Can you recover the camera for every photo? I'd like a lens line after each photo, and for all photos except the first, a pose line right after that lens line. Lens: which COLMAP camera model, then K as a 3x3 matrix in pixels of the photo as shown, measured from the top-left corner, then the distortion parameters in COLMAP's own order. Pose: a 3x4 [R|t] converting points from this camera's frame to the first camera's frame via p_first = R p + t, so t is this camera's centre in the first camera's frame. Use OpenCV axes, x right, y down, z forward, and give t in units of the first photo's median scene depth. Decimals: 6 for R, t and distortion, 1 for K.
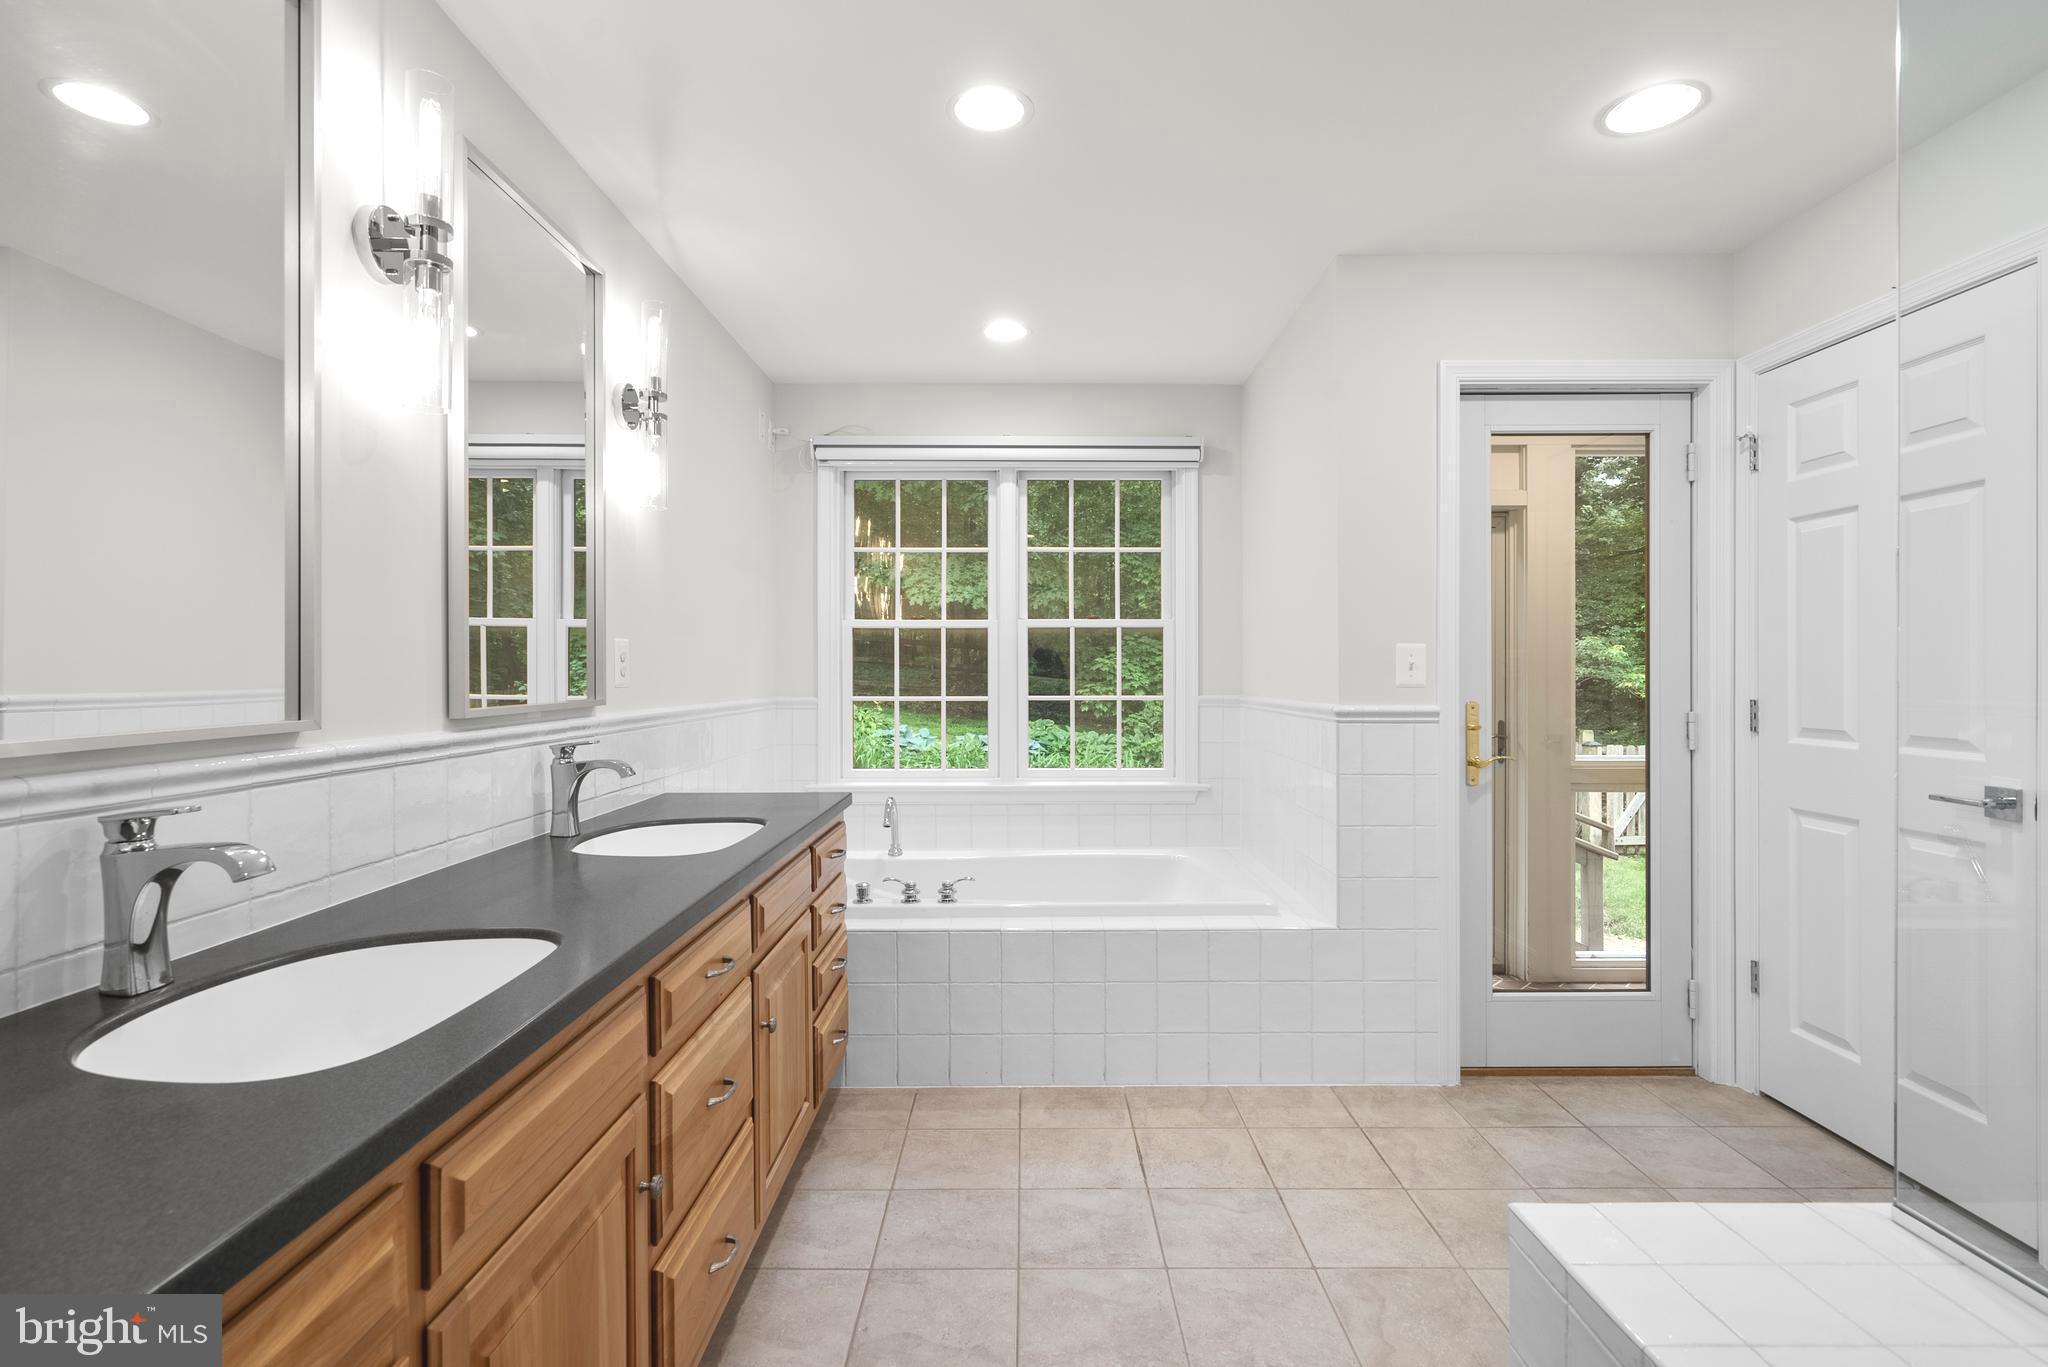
lens RADIAL K [[968.0, 0, 1026.6], [0, 968.0, 666.4], [0, 0, 1]] dist [0.008054, -0.001200]
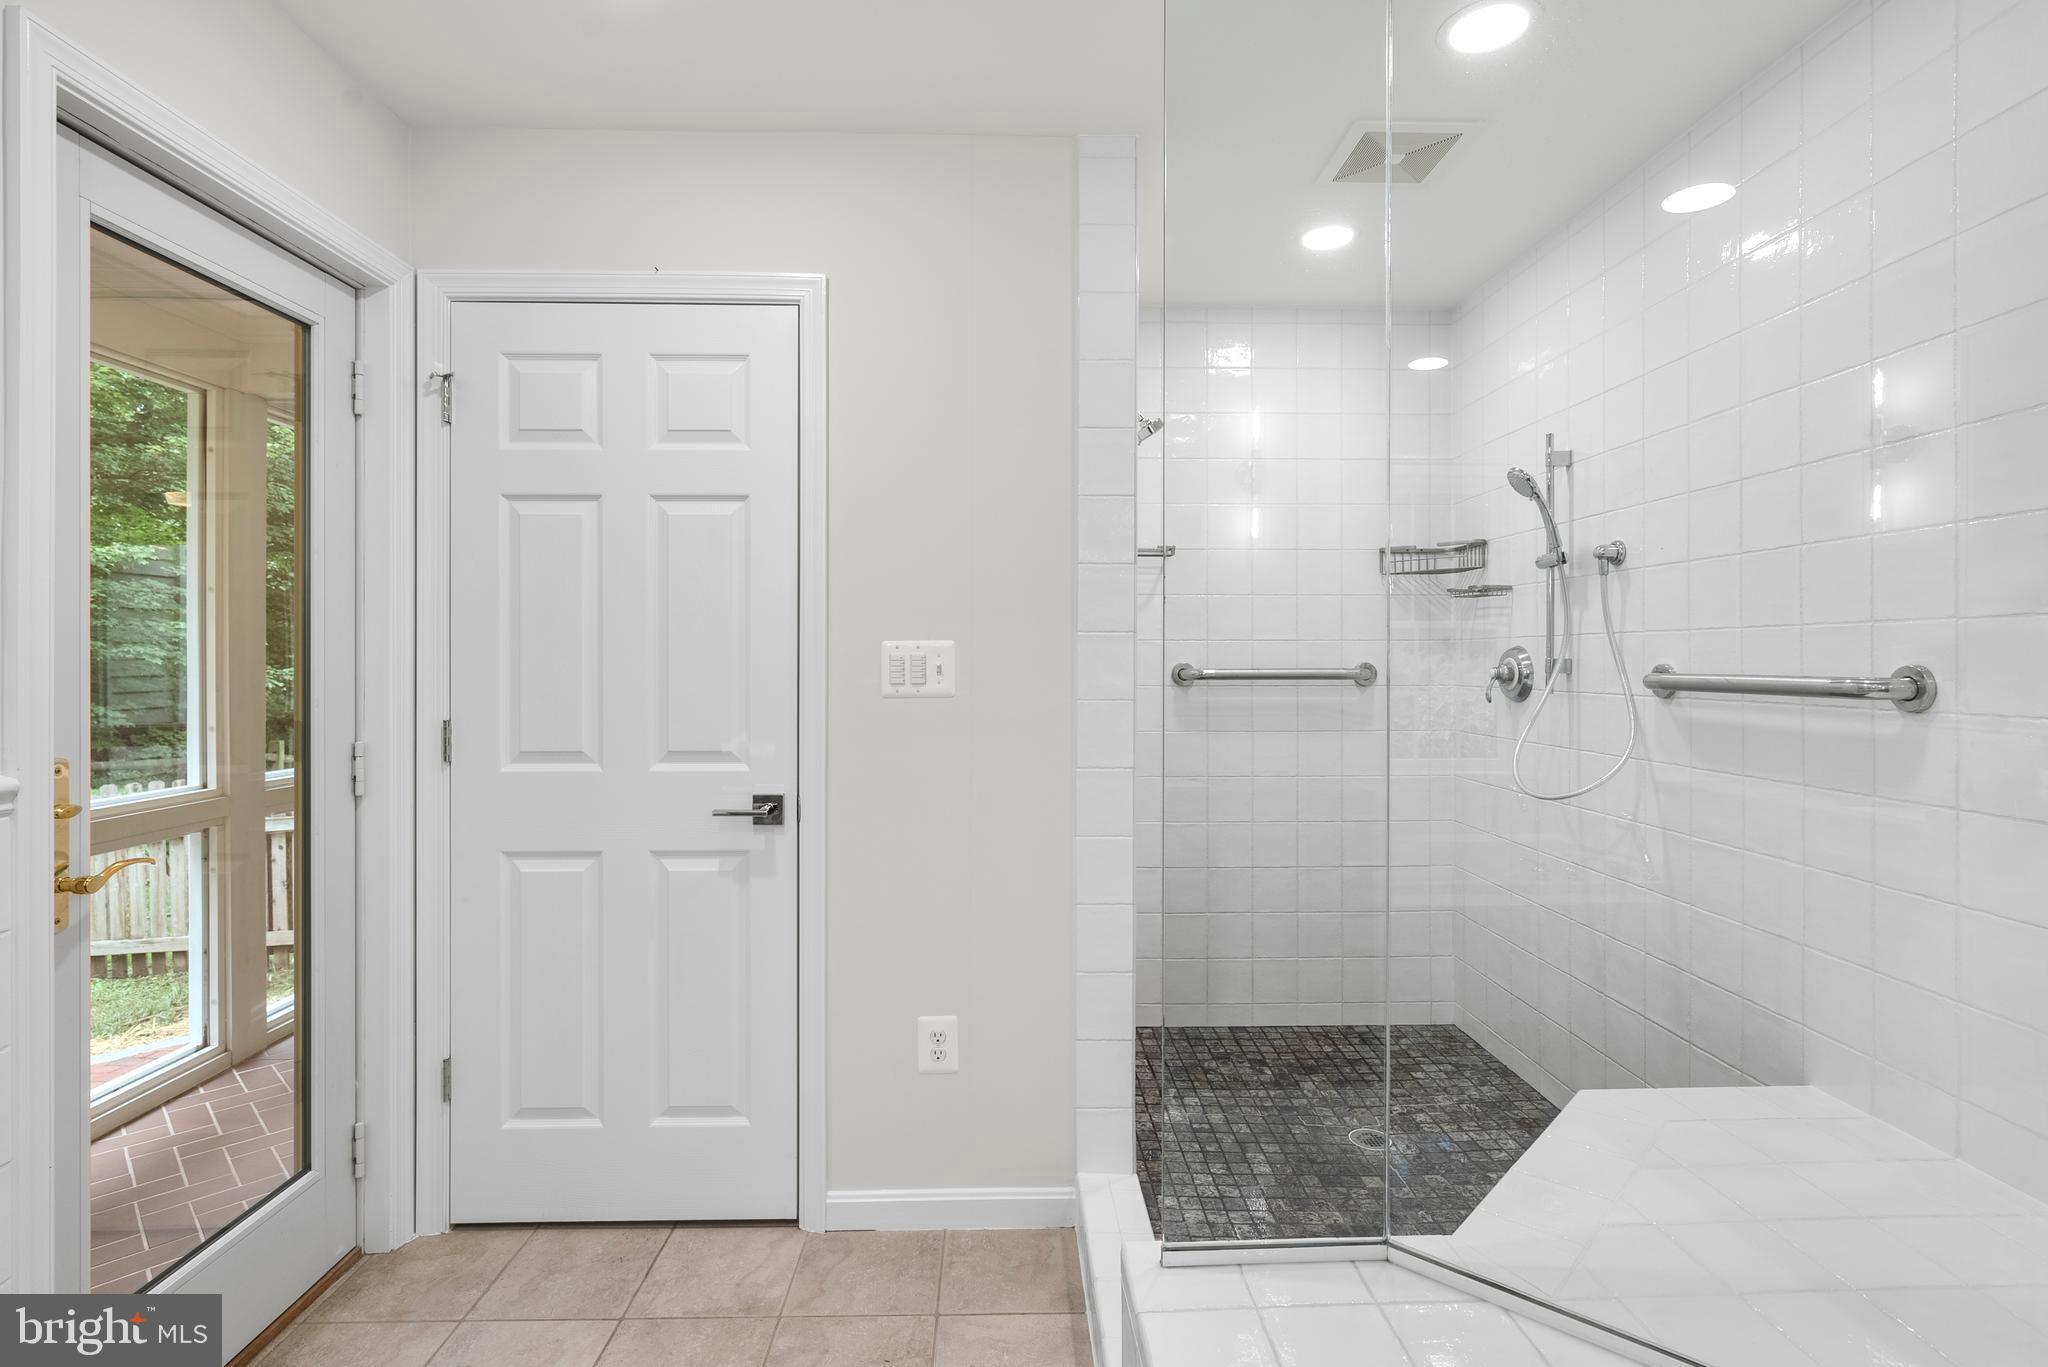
lens RADIAL K [[968.0, 0, 1026.6], [0, 968.0, 666.4], [0, 0, 1]] dist [0.008054, -0.001200]
pose [[-0.020322, -0.002538, 0.999790, -0.031543], [-0.002608, 0.999994, 0.002485, -0.012323], [-0.999790, -0.002557, -0.020328, 0.582549]]
